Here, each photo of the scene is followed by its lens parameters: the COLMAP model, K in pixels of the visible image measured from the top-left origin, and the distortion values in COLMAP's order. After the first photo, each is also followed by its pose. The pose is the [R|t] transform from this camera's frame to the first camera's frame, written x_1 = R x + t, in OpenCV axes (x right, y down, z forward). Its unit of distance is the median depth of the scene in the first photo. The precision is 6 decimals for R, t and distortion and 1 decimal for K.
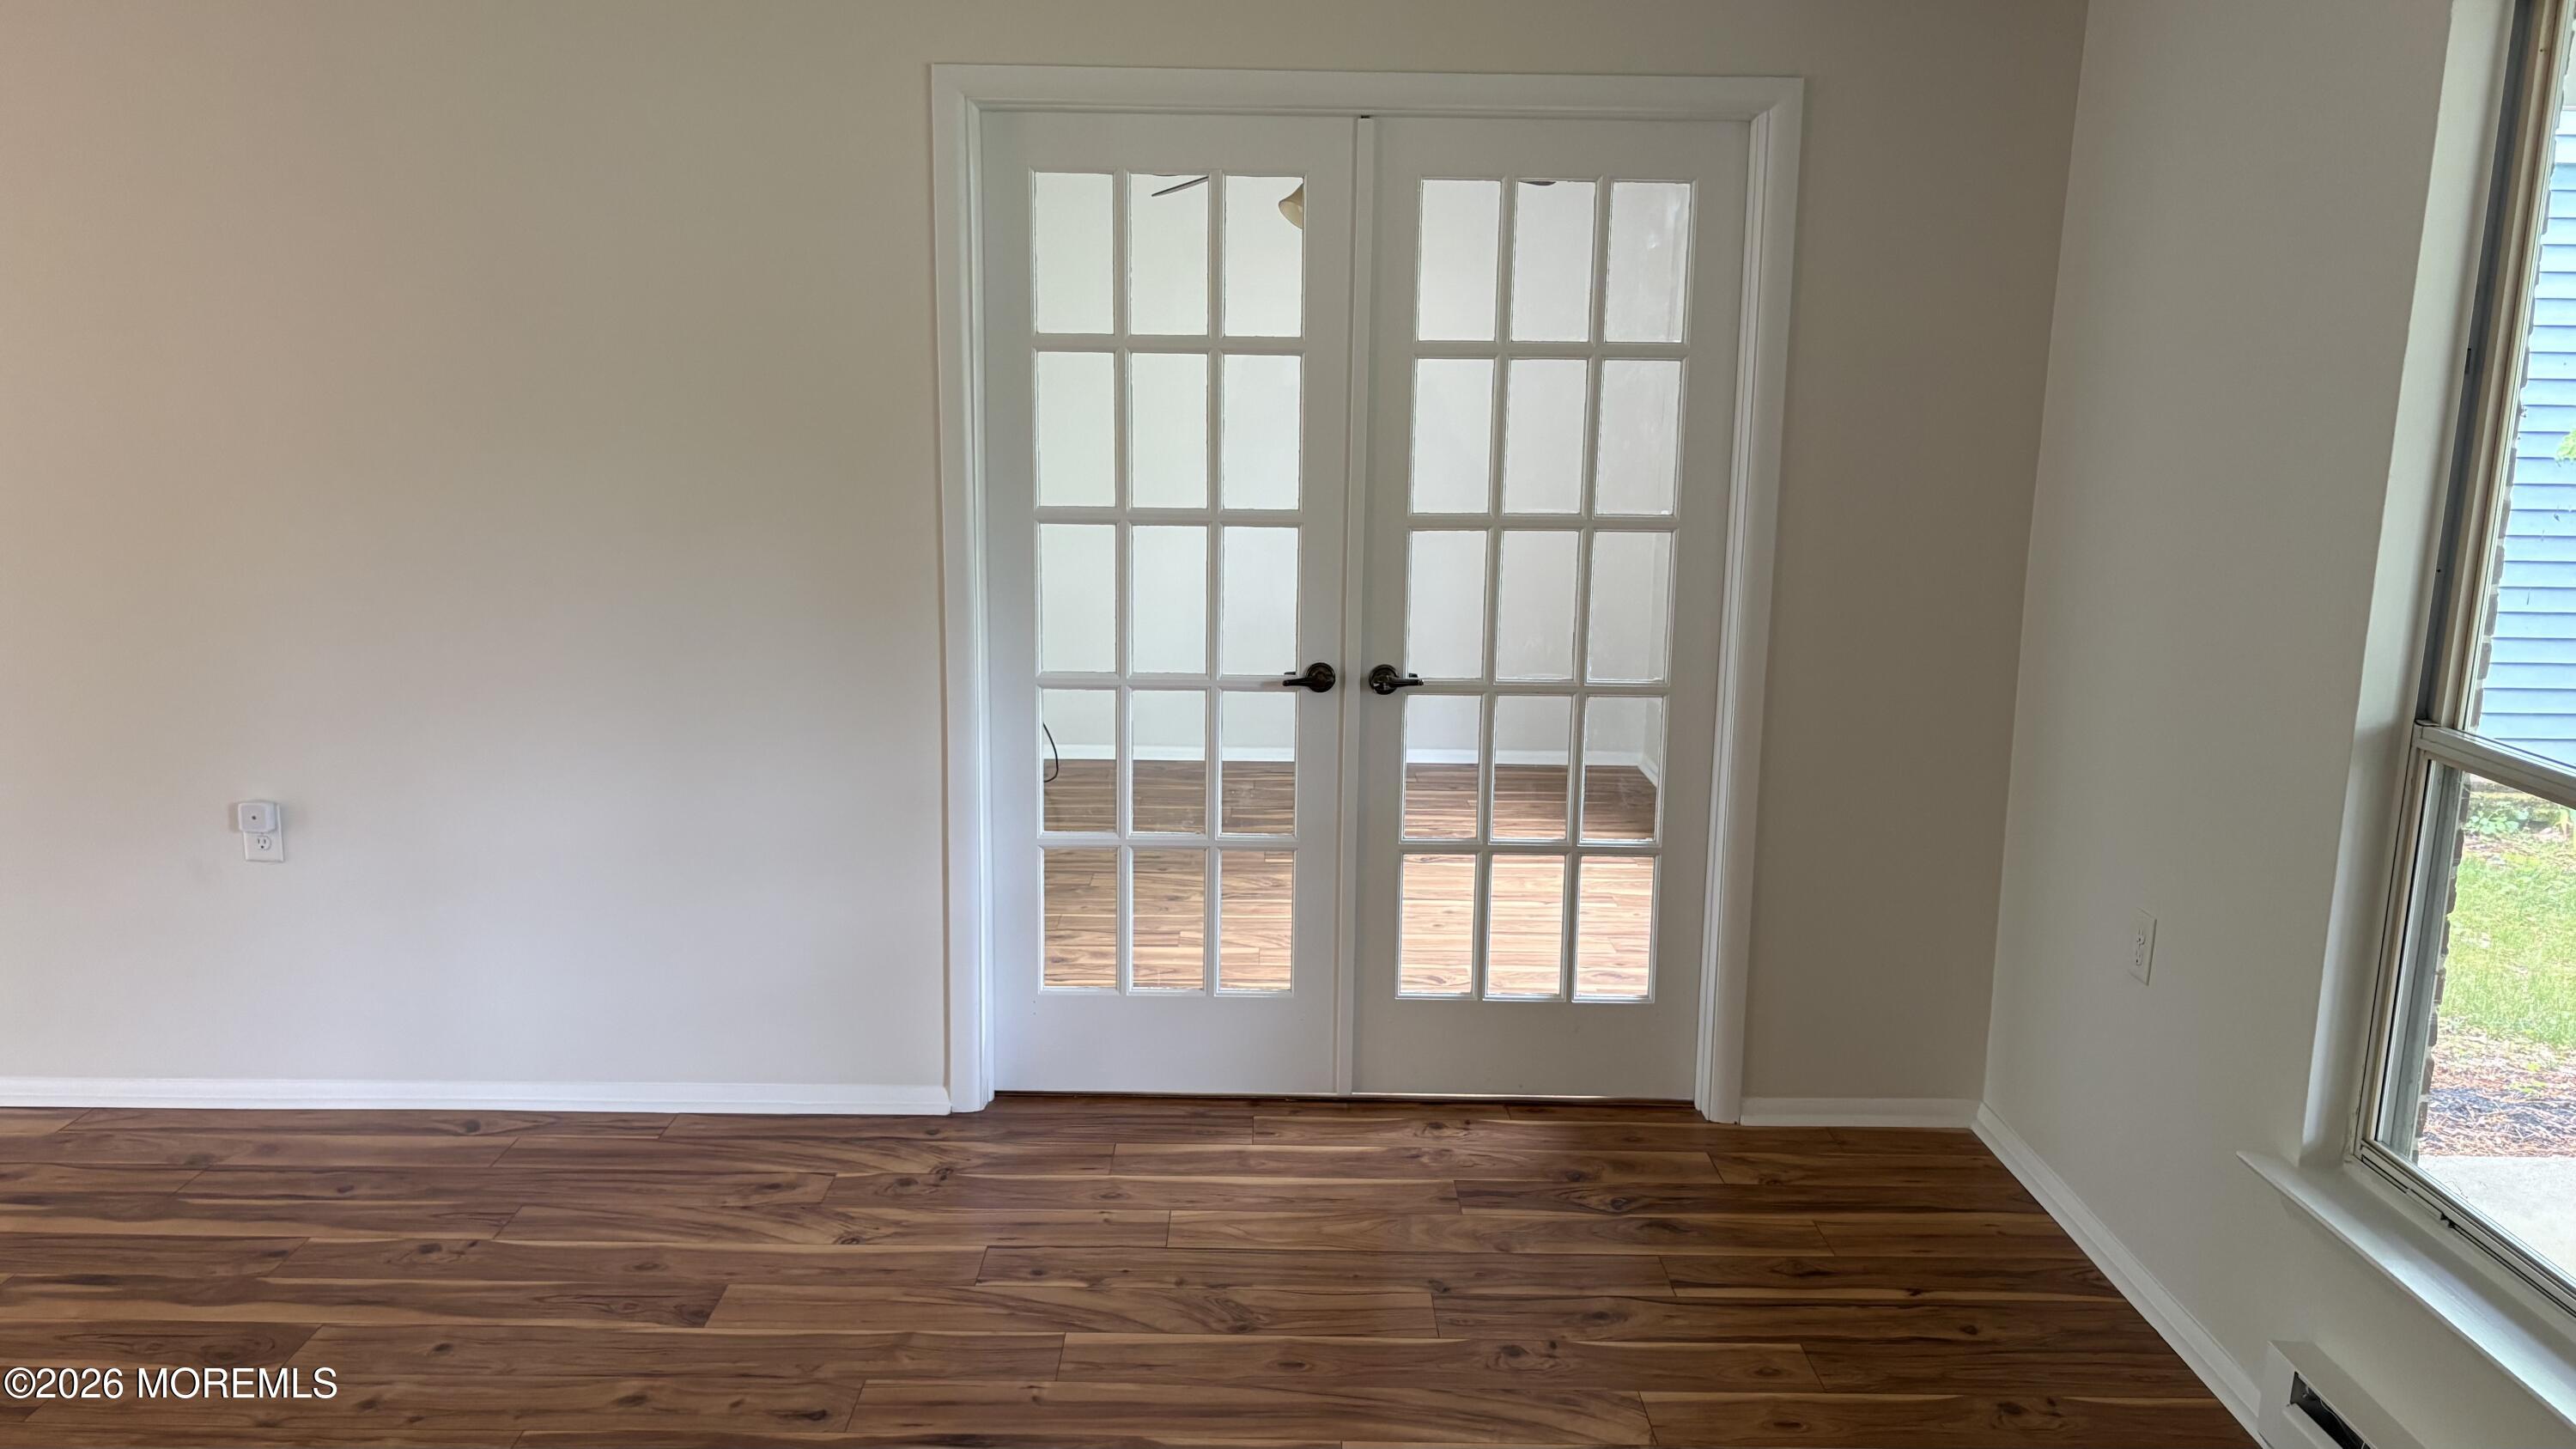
lens RADIAL K [[1979.5, 0, 1271.8], [0, 1979.5, 734.7], [0, 0, 1]] dist [0.046538, -0.038251]
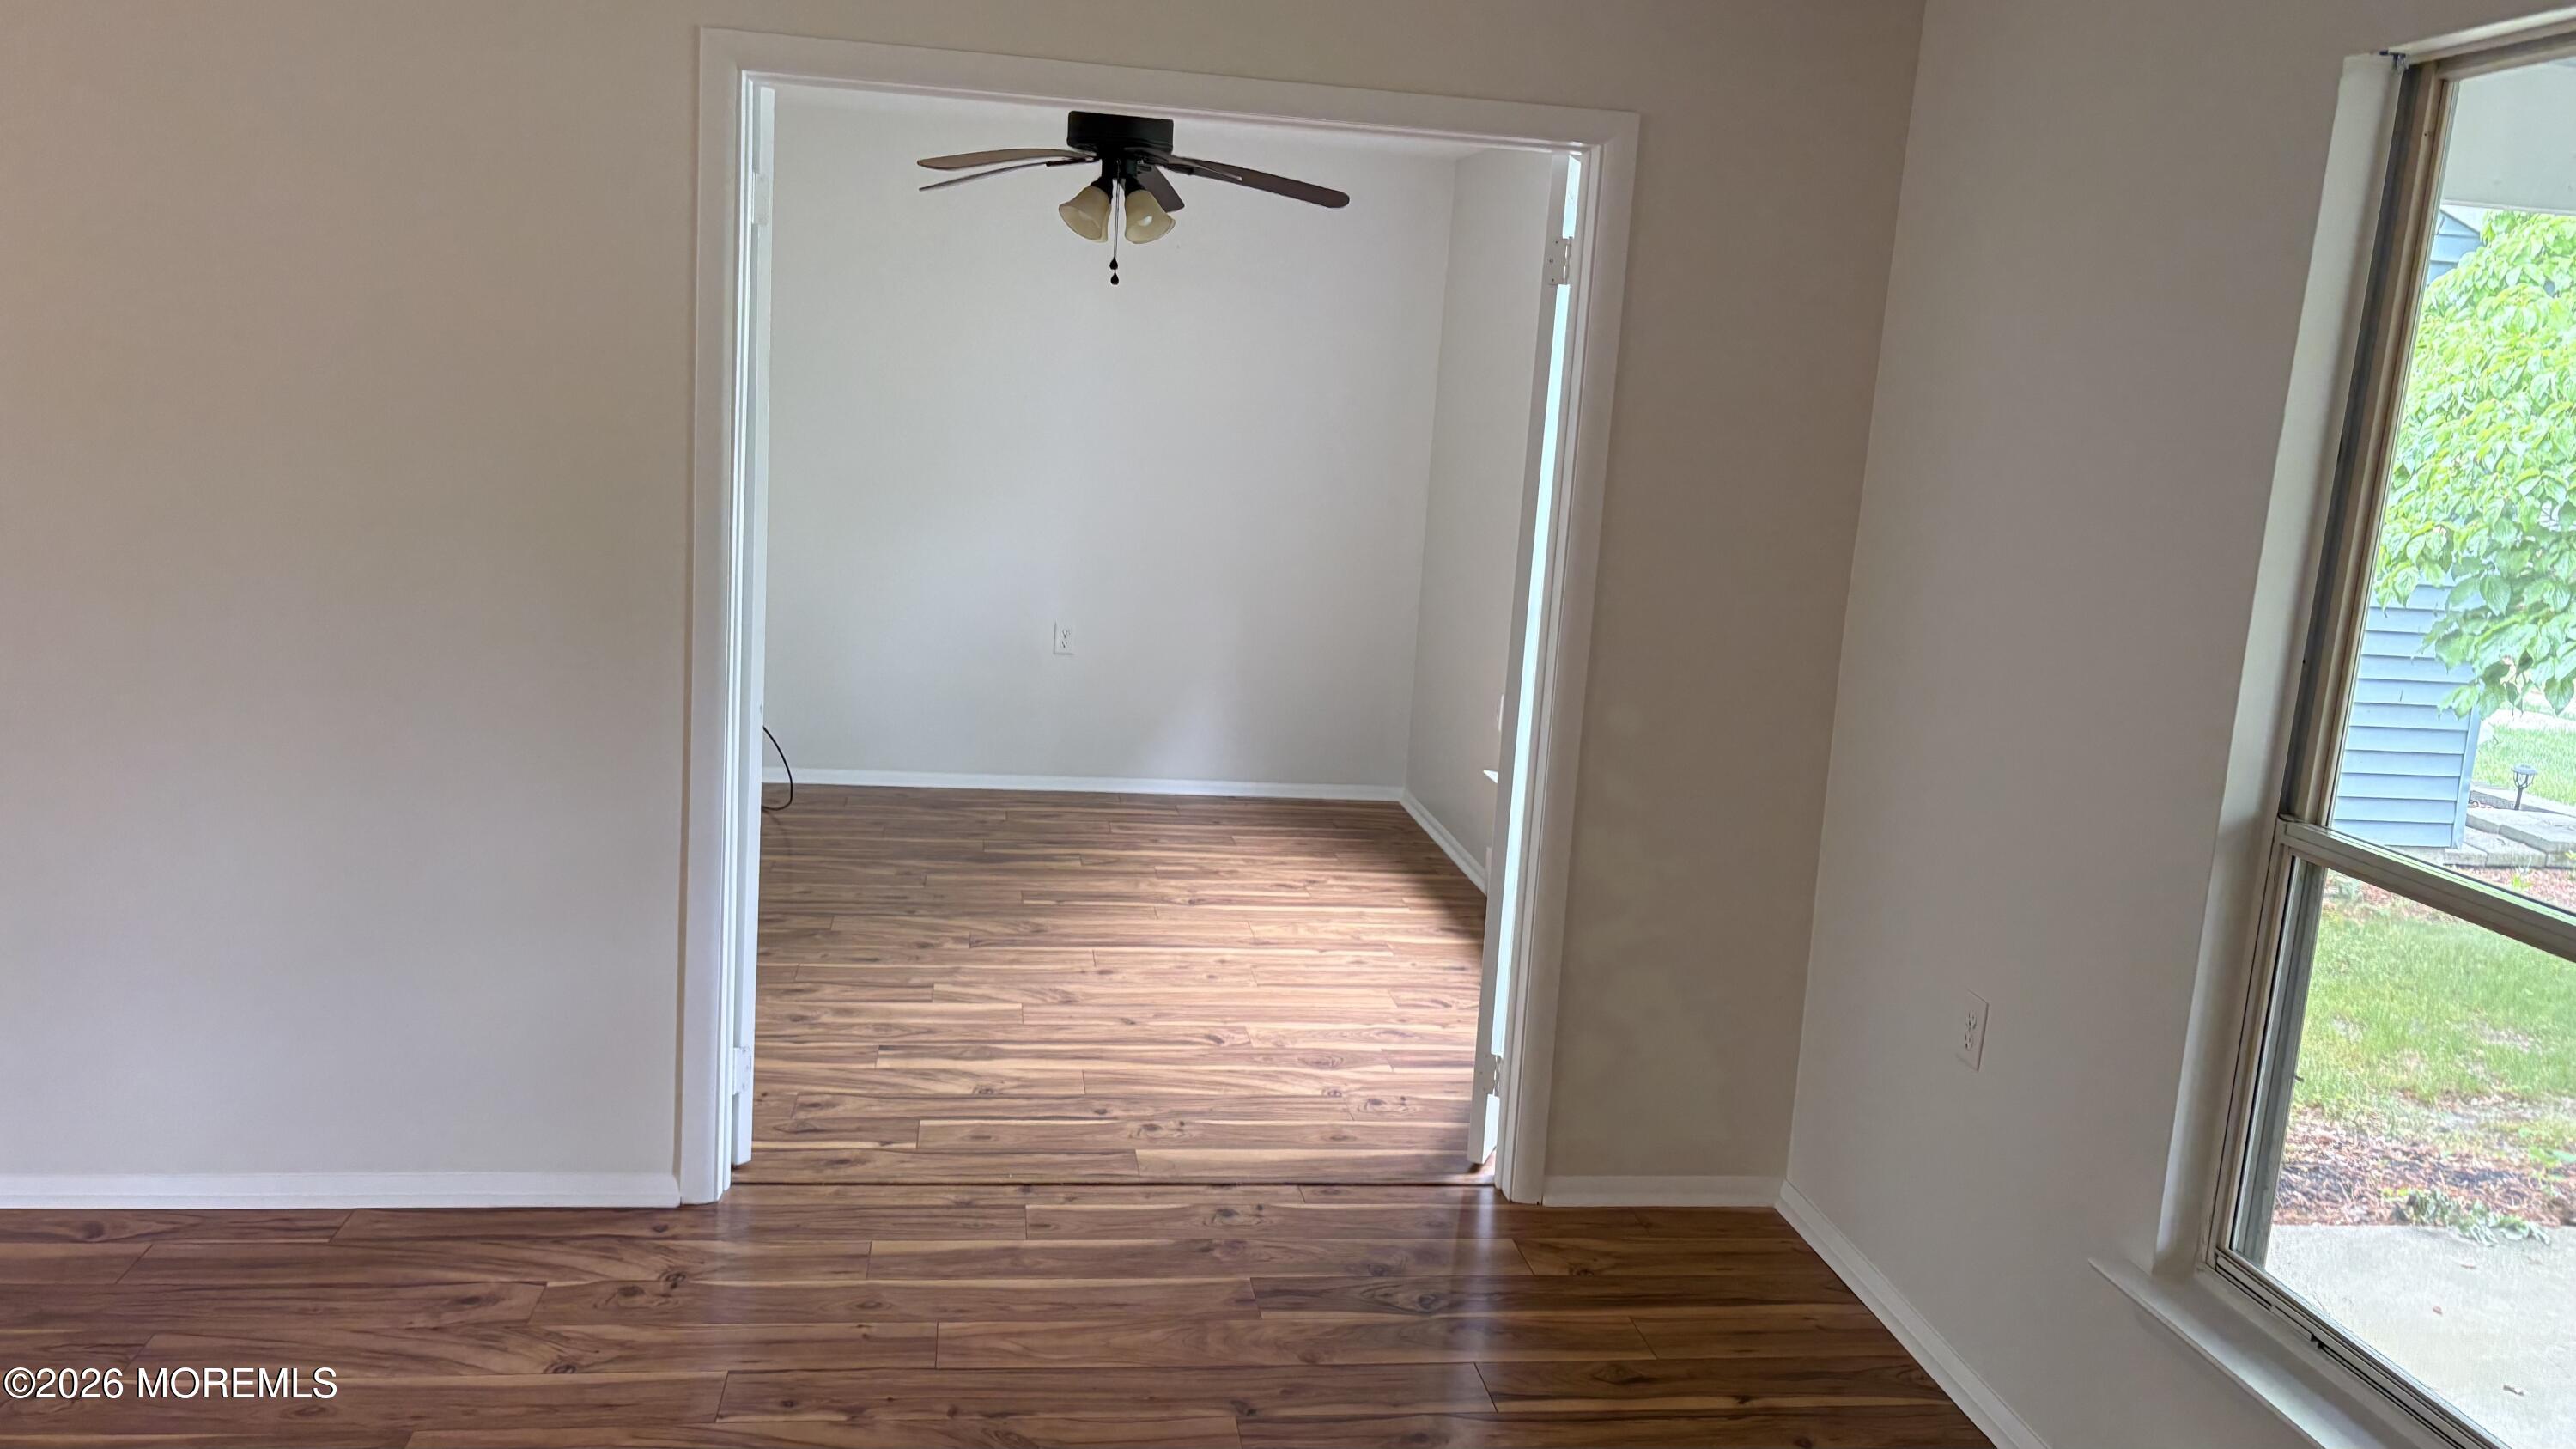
lens RADIAL K [[1979.5, 0, 1270.3], [0, 1979.5, 704.1], [0, 0, 1]] dist [0.046538, -0.038251]
pose [[0.988849, 0.026357, 0.146570, -0.041722], [-0.024012, 0.999554, -0.017747, -0.024755], [-0.146973, 0.014030, 0.989041, 0.090317]]
